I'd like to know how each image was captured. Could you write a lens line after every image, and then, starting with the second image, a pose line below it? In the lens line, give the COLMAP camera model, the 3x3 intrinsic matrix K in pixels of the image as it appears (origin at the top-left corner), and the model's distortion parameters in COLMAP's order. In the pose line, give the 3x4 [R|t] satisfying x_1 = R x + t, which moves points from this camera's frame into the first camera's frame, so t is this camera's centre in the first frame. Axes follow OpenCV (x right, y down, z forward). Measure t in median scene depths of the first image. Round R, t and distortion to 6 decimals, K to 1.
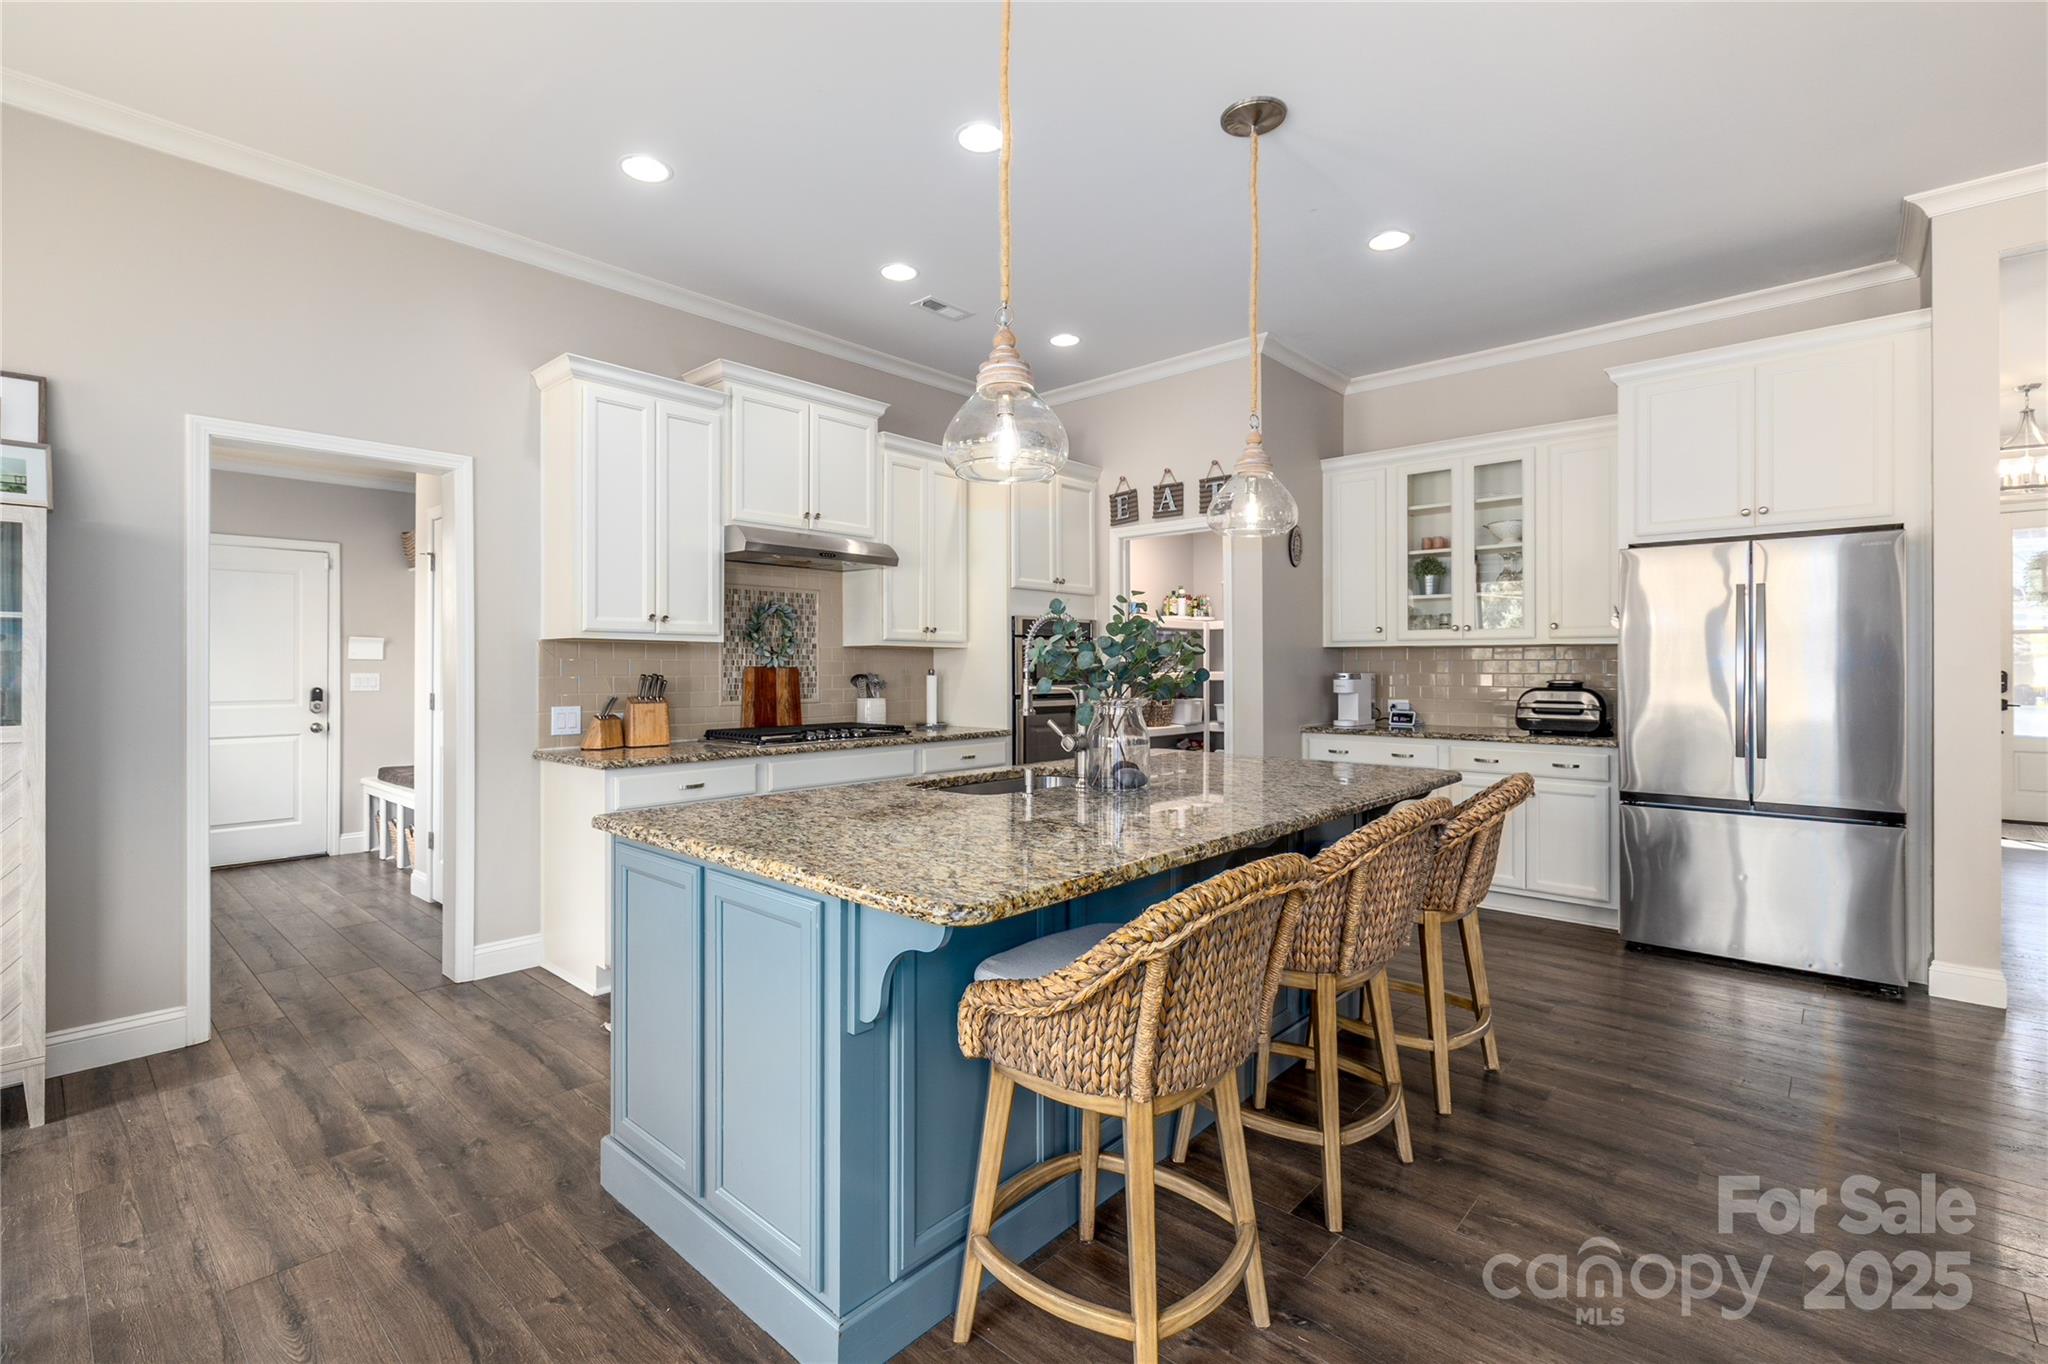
lens RADIAL K [[917.6, 0, 993.1], [0, 917.6, 664.9], [0, 0, 1]] dist [-0.004917, 0.002067]
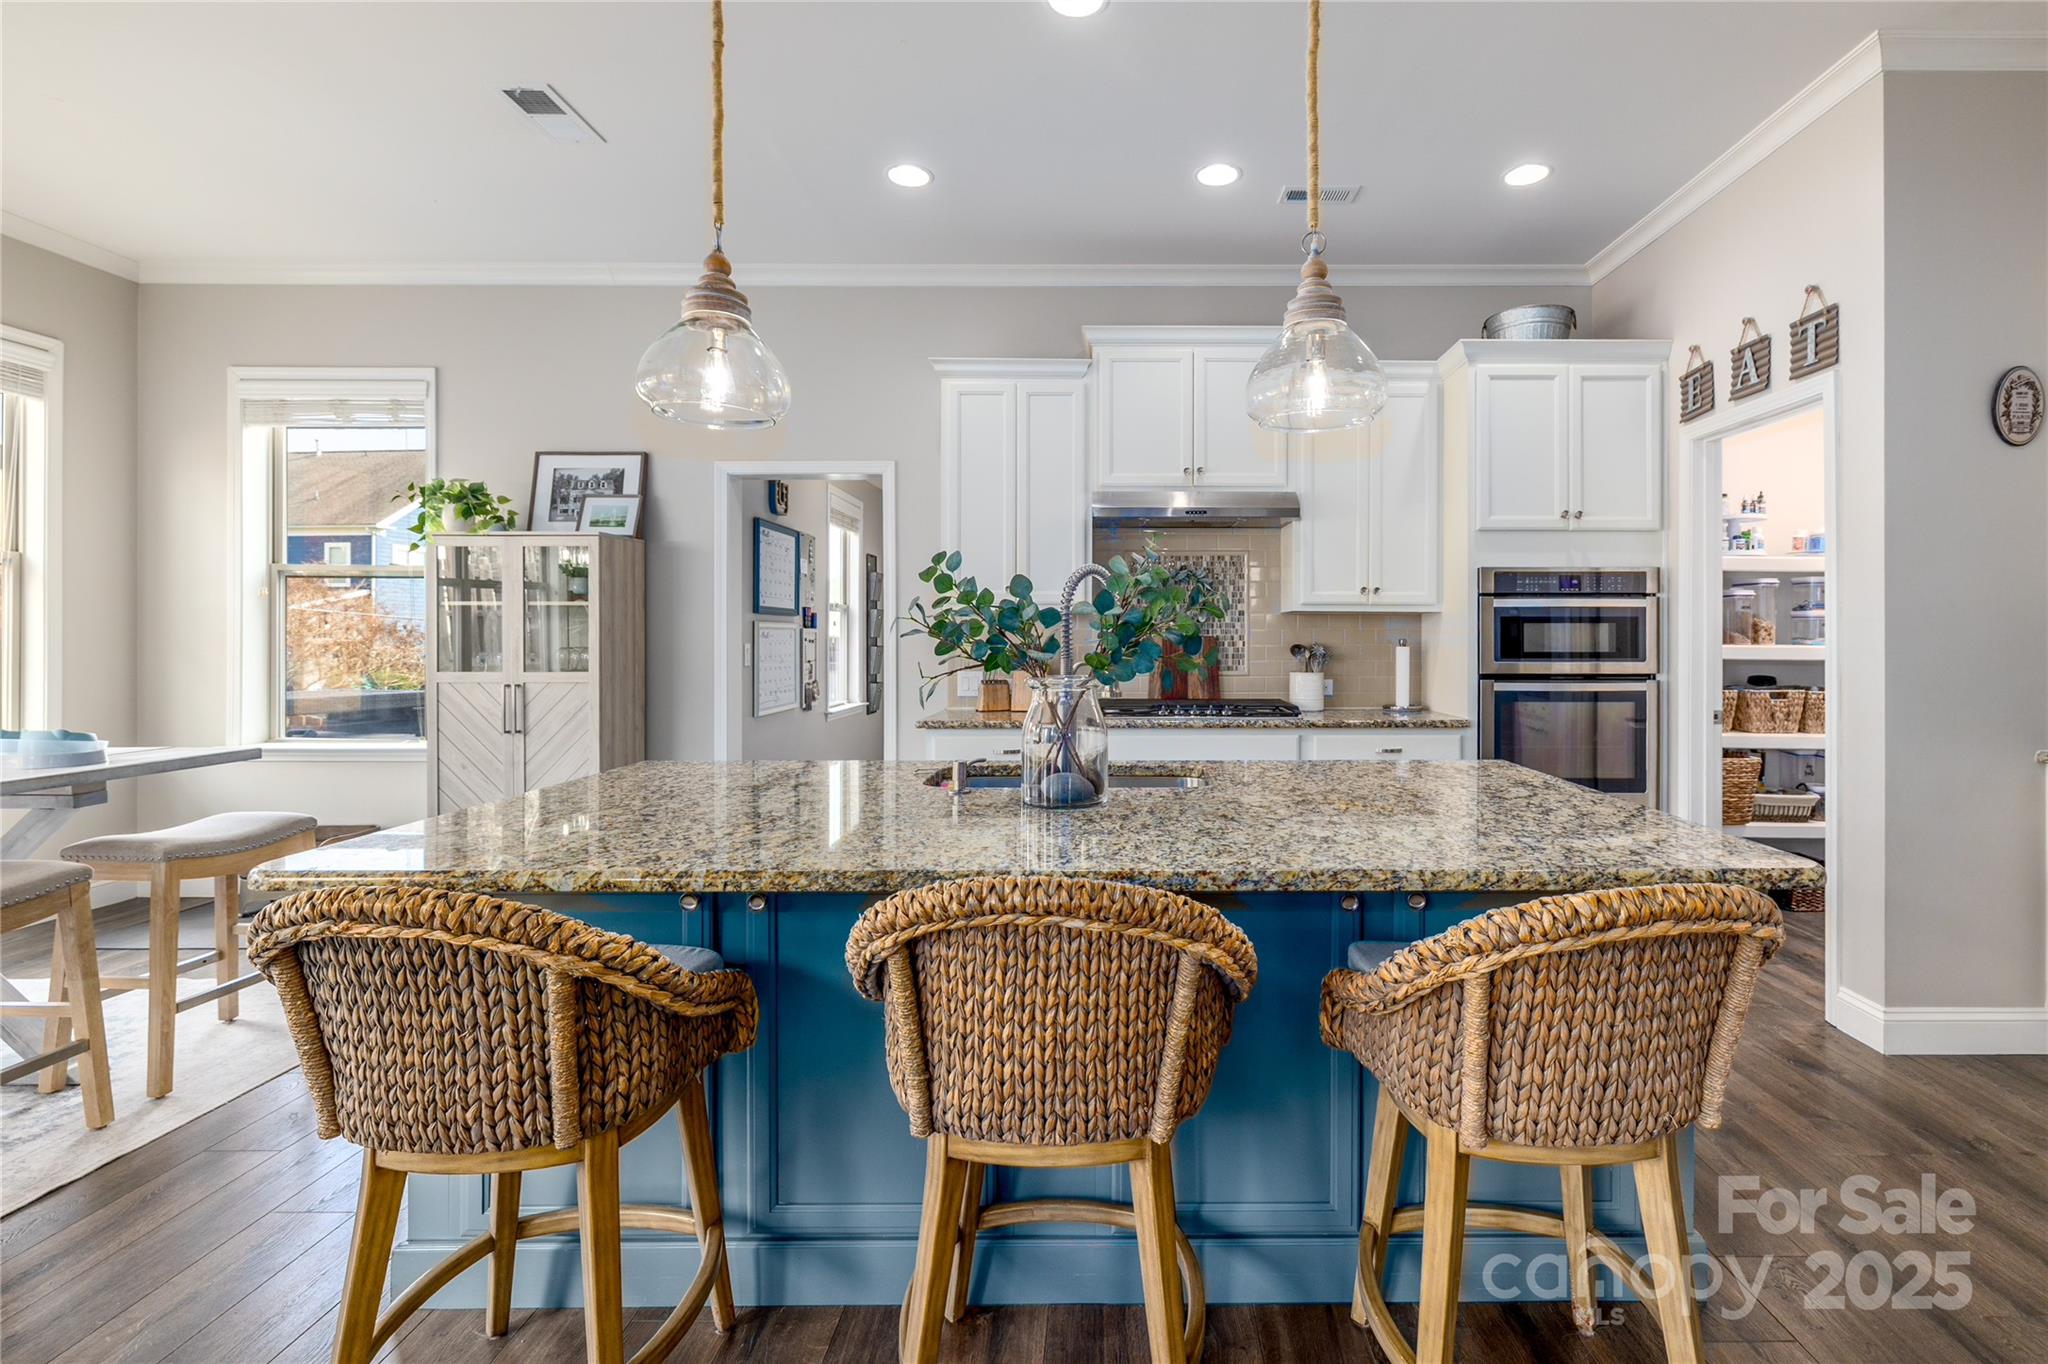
lens RADIAL K [[917.6, 0, 1114.4], [0, 917.6, 636.8], [0, 0, 1]] dist [-0.004917, 0.002067]
pose [[0.685883, 0.000407, -0.727712, 0.394314], [0.000362, 1.000000, 0.000901, 0.001985], [0.727712, -0.000882, 0.685882, 0.297537]]
